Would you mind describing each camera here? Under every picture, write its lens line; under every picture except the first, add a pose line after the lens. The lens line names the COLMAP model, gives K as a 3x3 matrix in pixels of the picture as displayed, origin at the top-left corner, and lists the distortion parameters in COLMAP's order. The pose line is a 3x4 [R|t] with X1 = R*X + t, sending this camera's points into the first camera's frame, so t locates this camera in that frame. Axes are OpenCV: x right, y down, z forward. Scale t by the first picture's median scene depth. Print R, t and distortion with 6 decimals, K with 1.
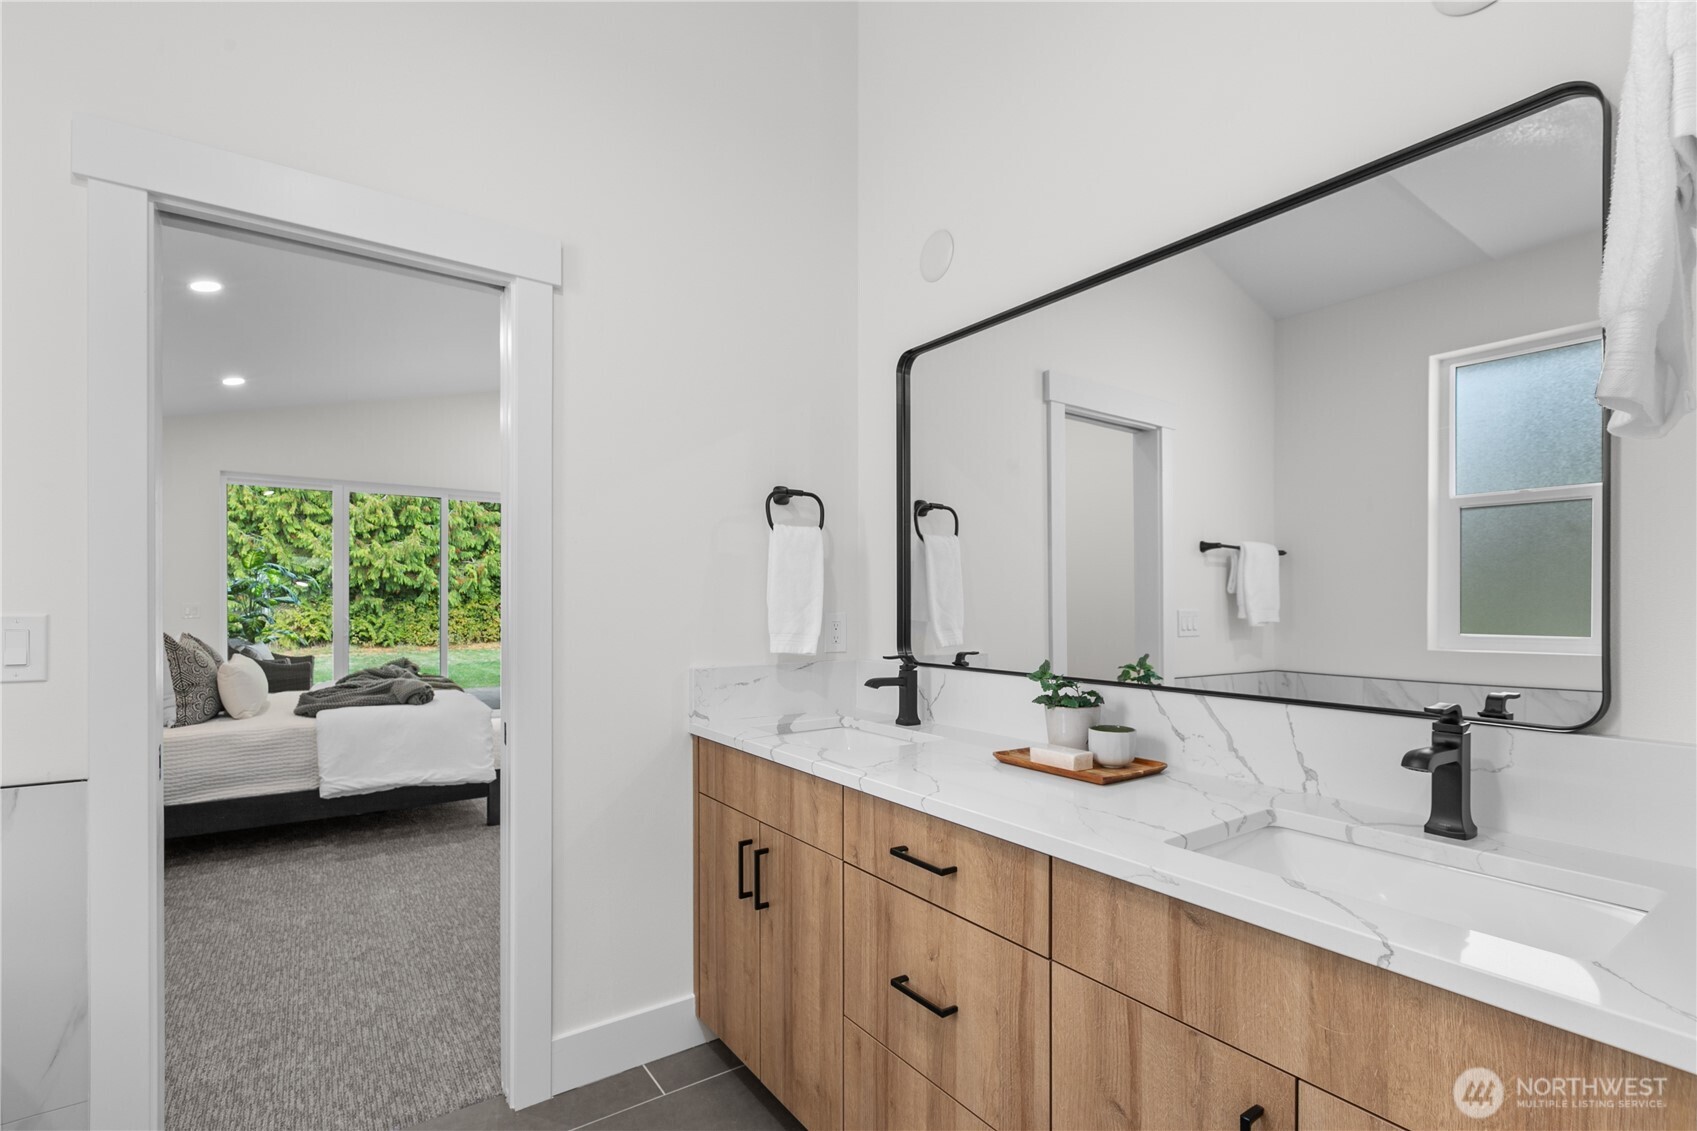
lens RADIAL K [[773.3, 0, 848.5], [0, 773.3, 565.5], [0, 0, 1]] dist [0.000371, -0.000233]
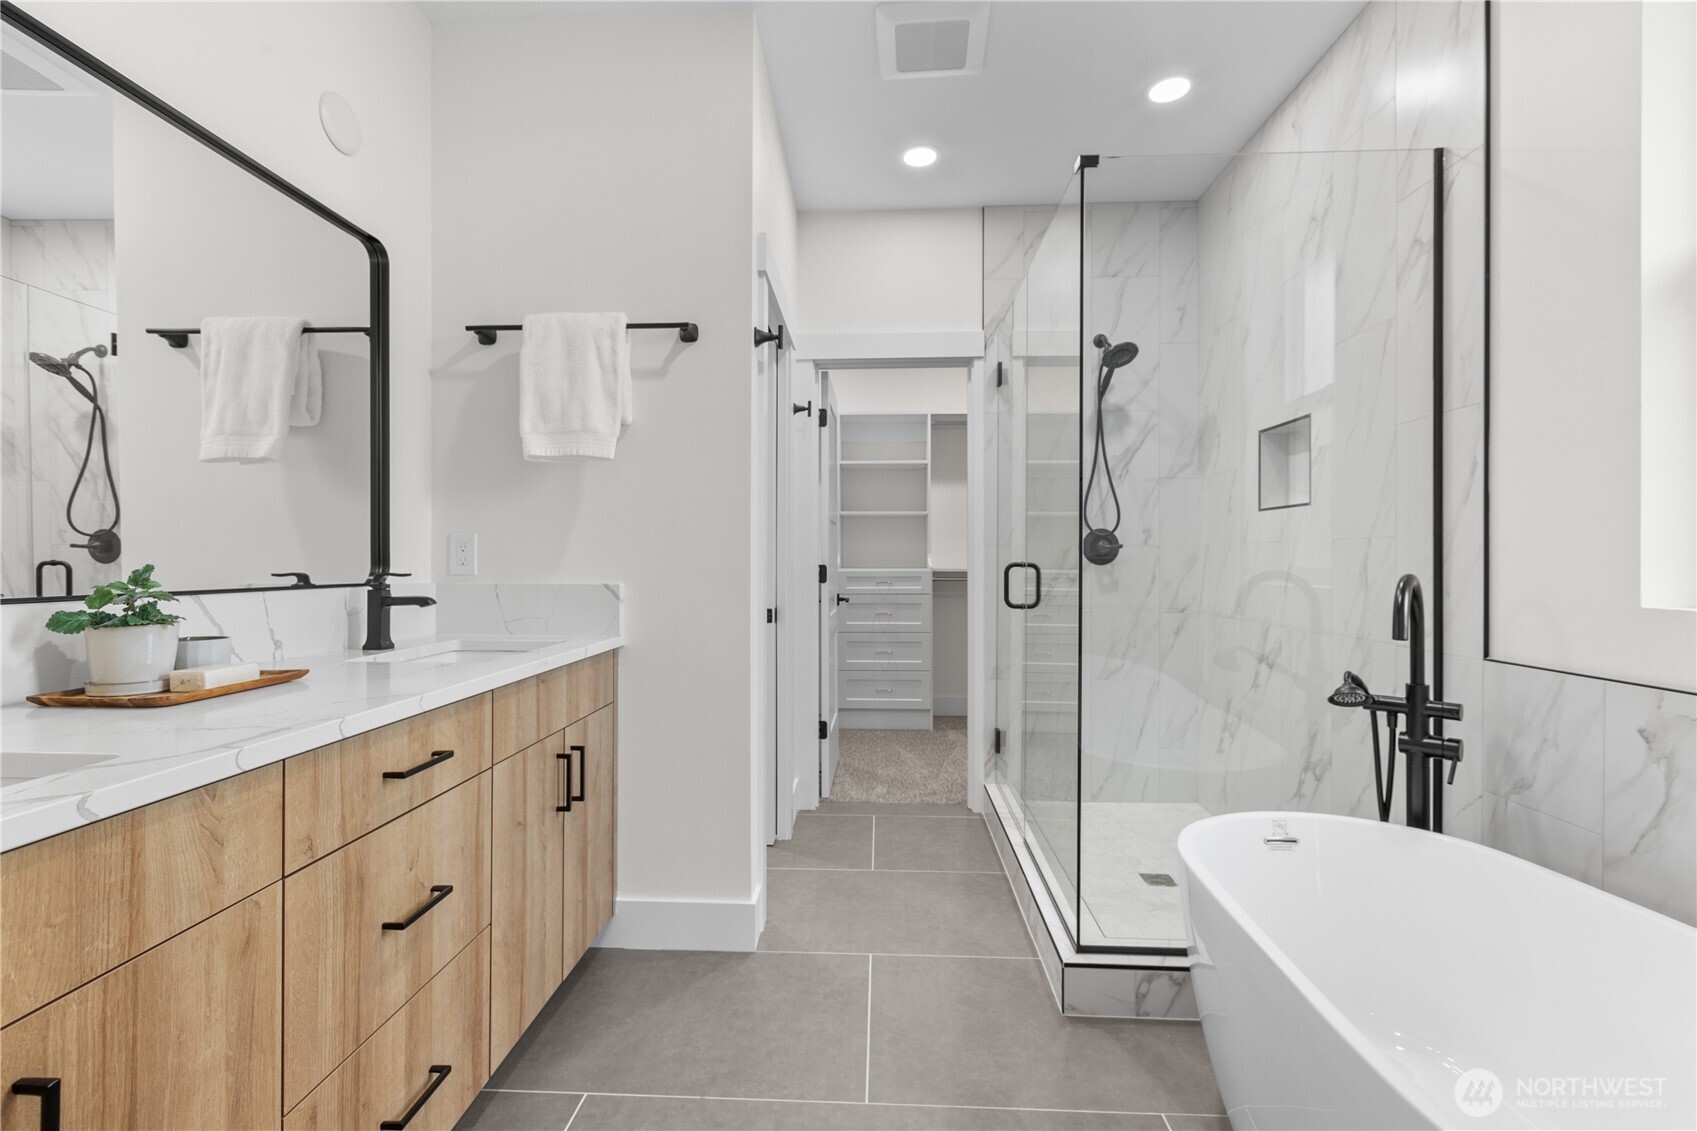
lens RADIAL K [[773.3, 0, 848.5], [0, 773.3, 565.5], [0, 0, 1]] dist [0.000371, -0.000233]
pose [[-0.791200, -0.003715, 0.611547, -0.109745], [-0.027168, 0.999208, -0.029079, 0.019454], [-0.610954, -0.039621, -0.790674, 0.178578]]
